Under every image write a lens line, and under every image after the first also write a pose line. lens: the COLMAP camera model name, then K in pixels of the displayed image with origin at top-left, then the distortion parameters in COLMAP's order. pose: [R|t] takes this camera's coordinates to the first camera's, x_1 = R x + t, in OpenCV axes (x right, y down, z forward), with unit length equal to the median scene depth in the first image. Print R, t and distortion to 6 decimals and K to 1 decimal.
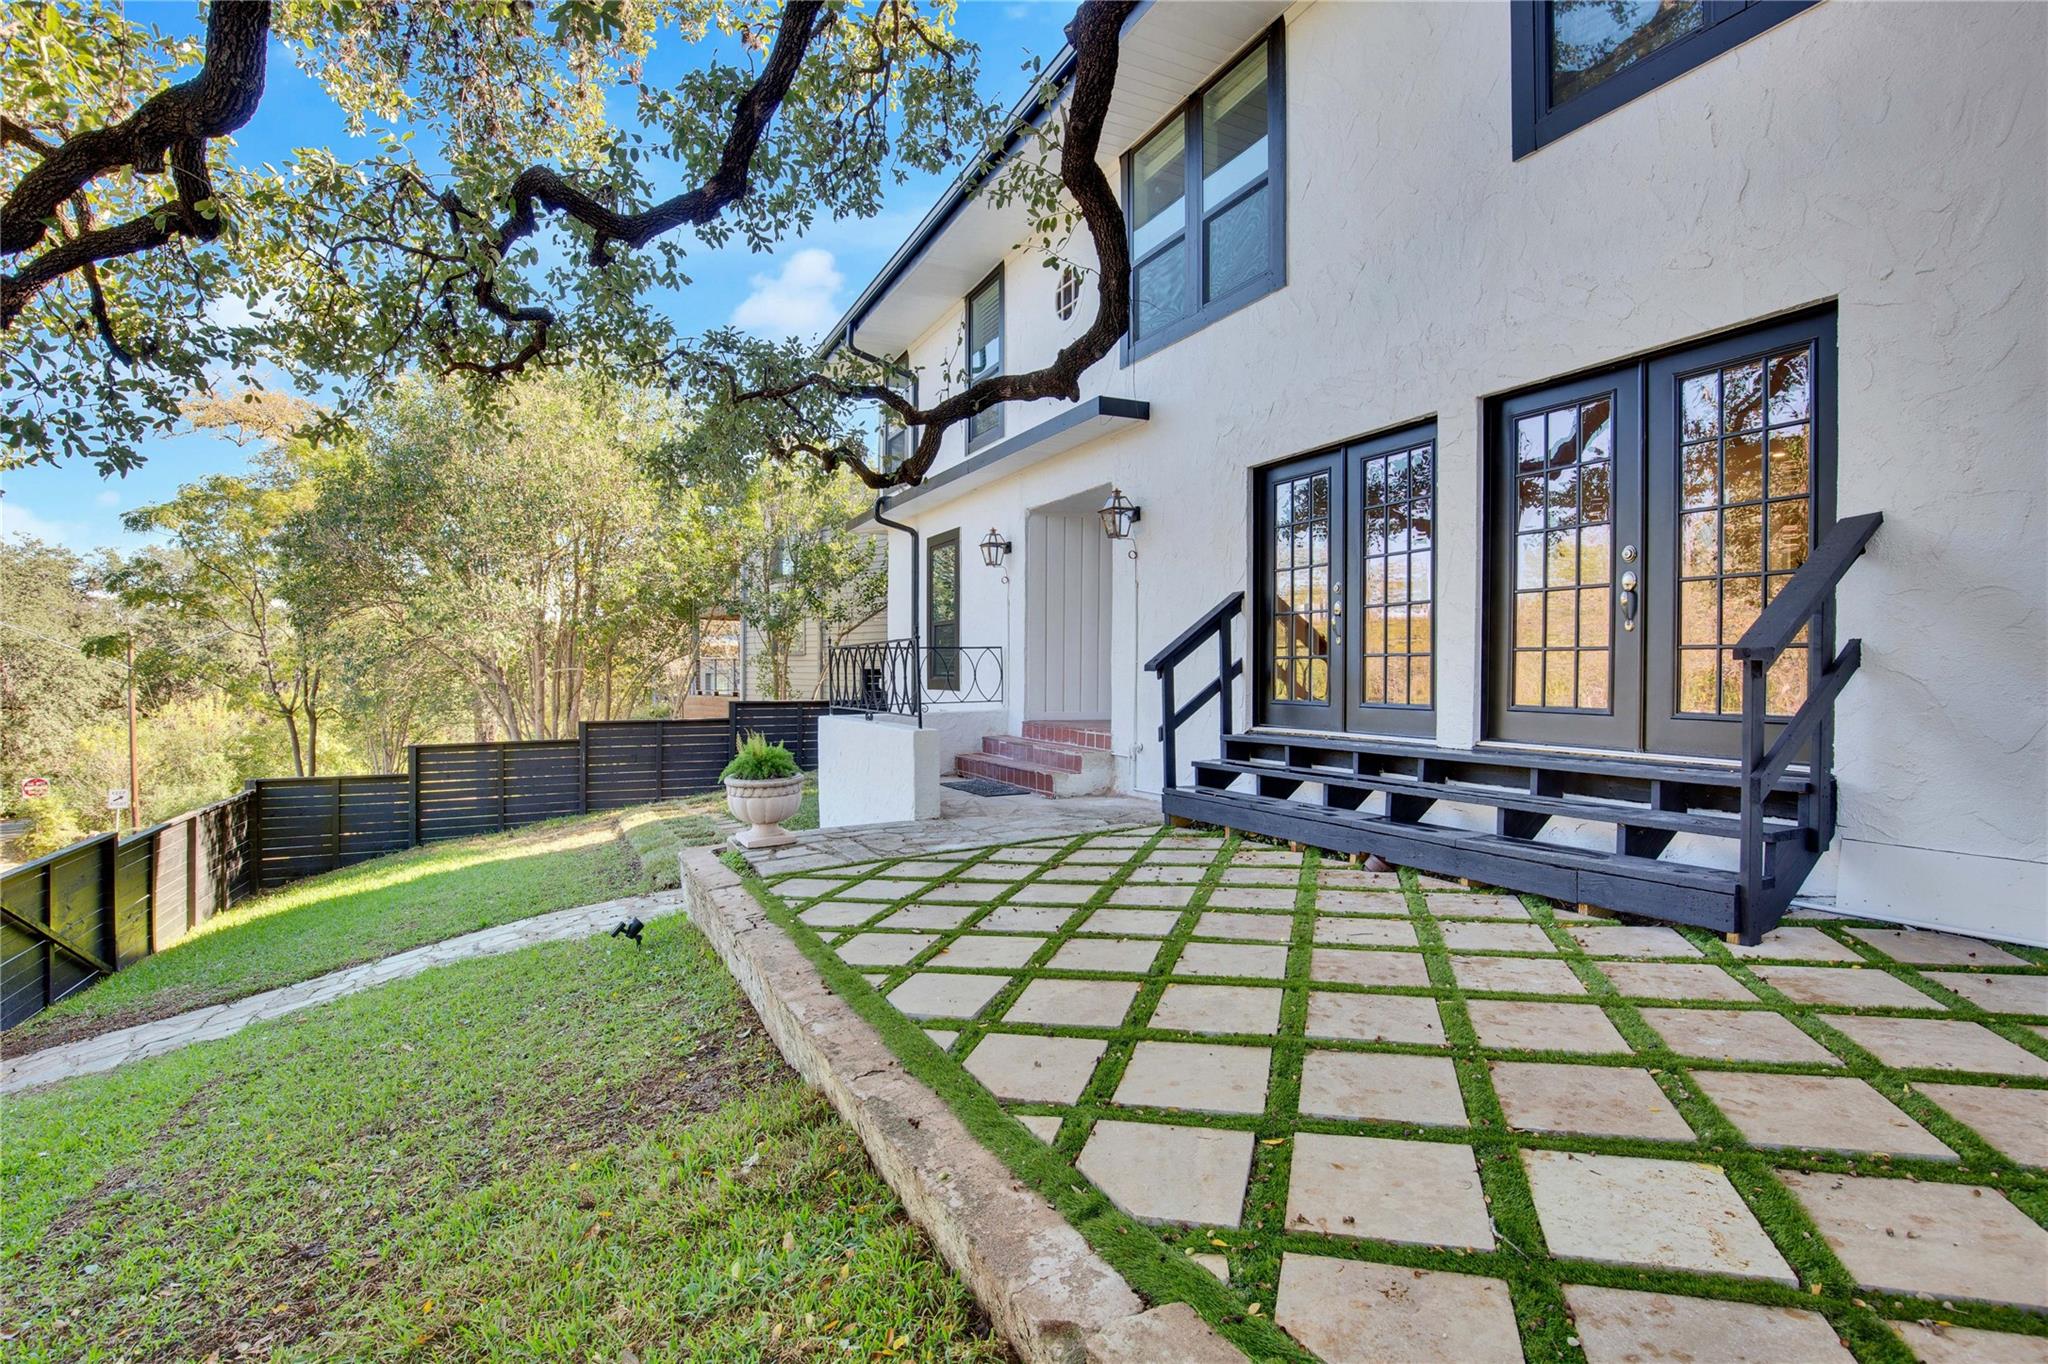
lens RADIAL K [[1000.7, 0, 1007.6], [0, 1000.7, 680.0], [0, 0, 1]] dist [-0.032054, 0.003340]
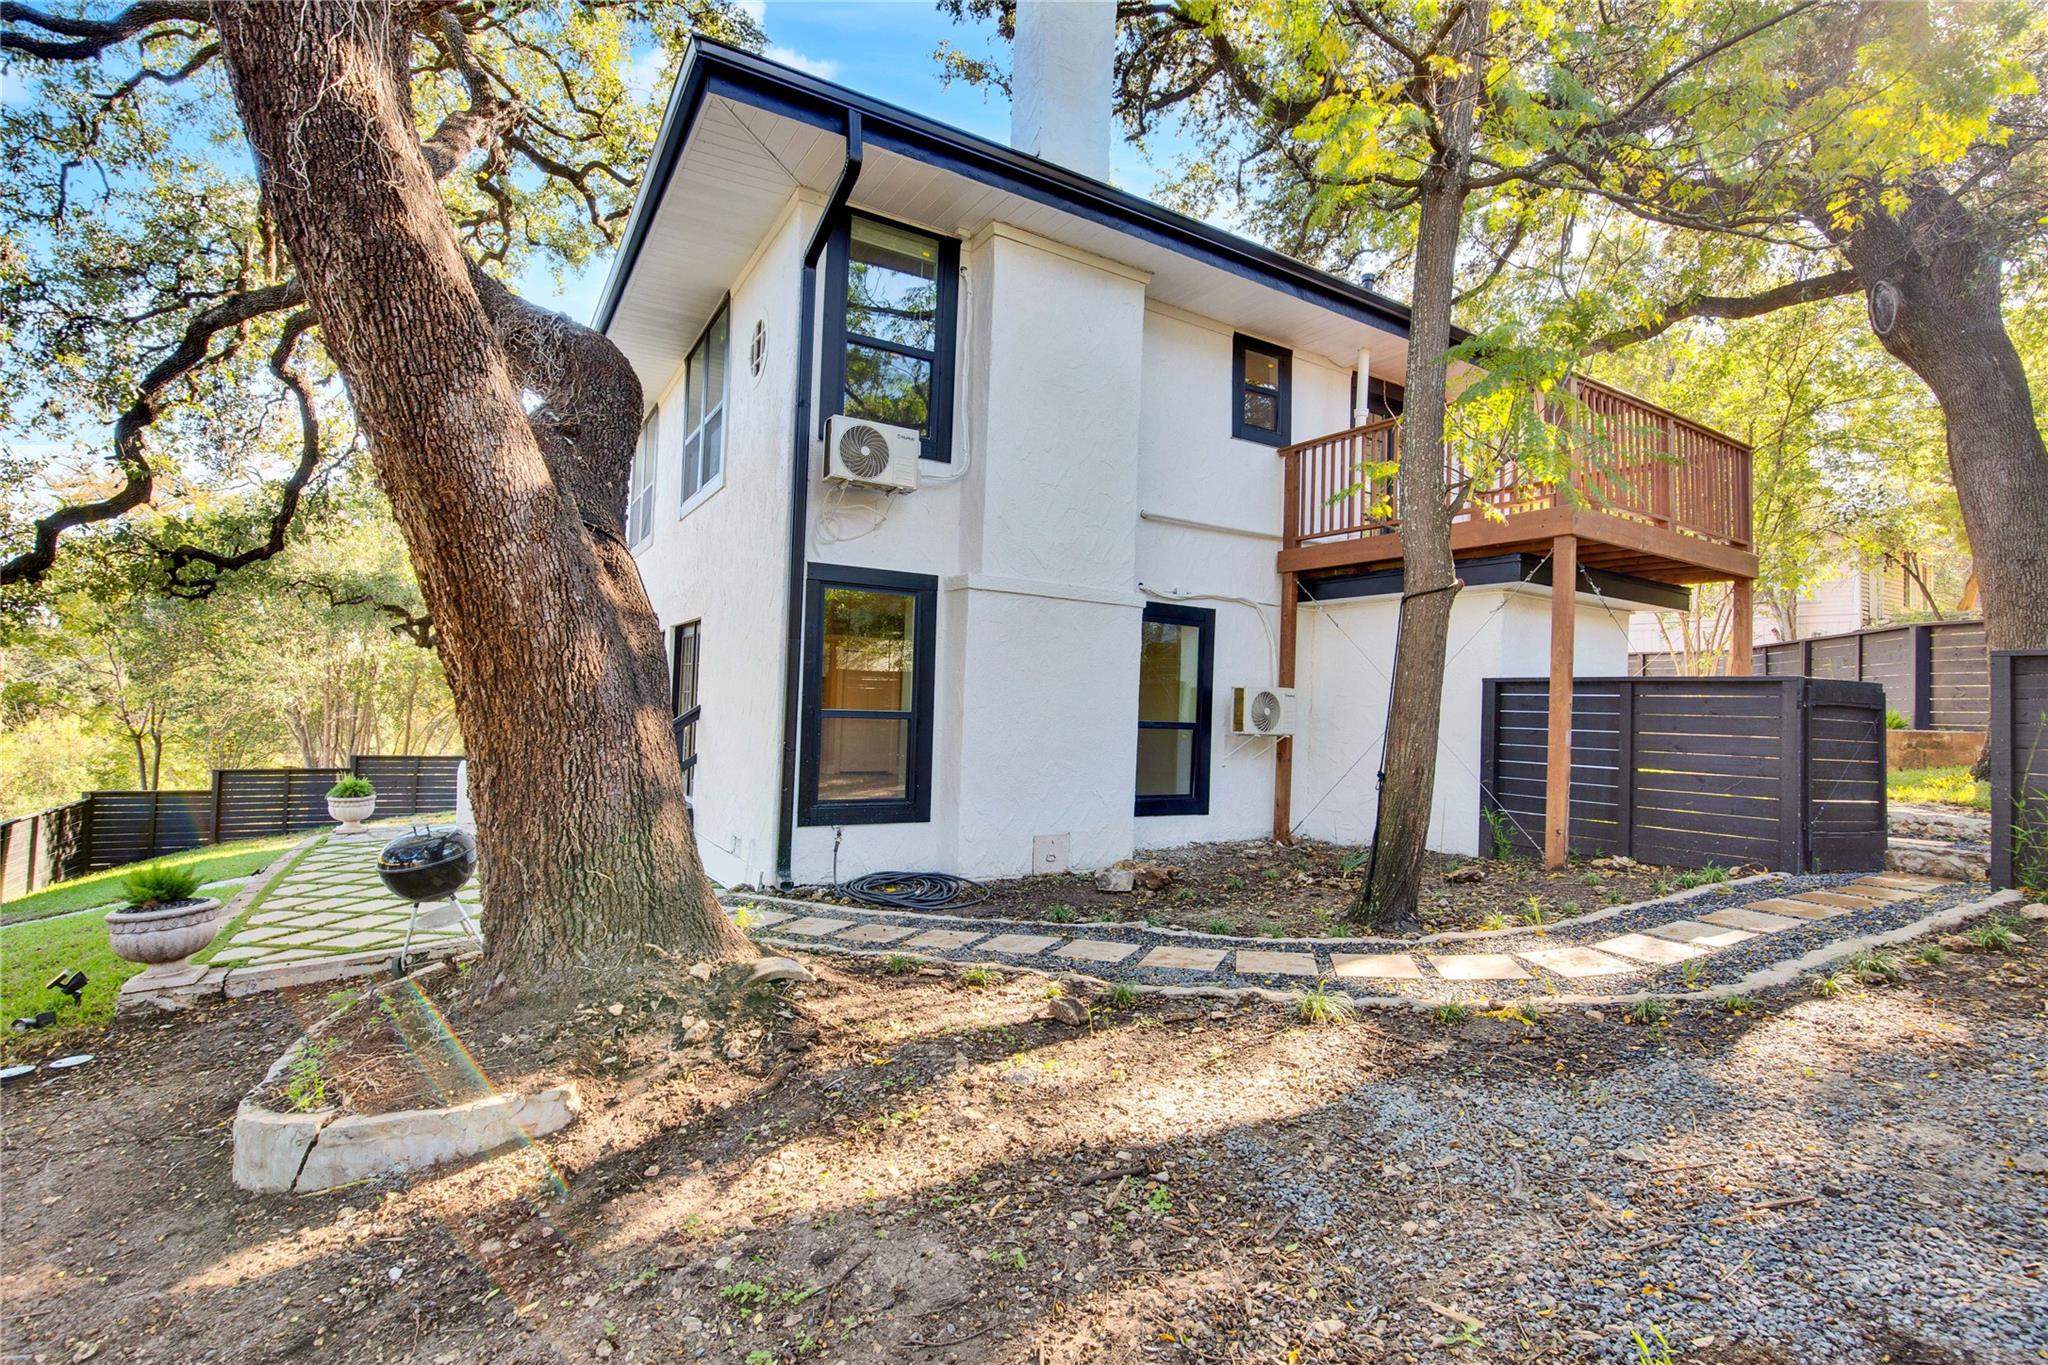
lens RADIAL K [[1000.7, 0, 1041.4], [0, 1000.7, 677.2], [0, 0, 1]] dist [-0.032054, 0.003340]
pose [[0.995253, 0.038021, 0.089586, 0.405156], [-0.034365, 0.998526, -0.042002, -0.043035], [-0.091051, 0.038724, 0.995093, -0.452840]]
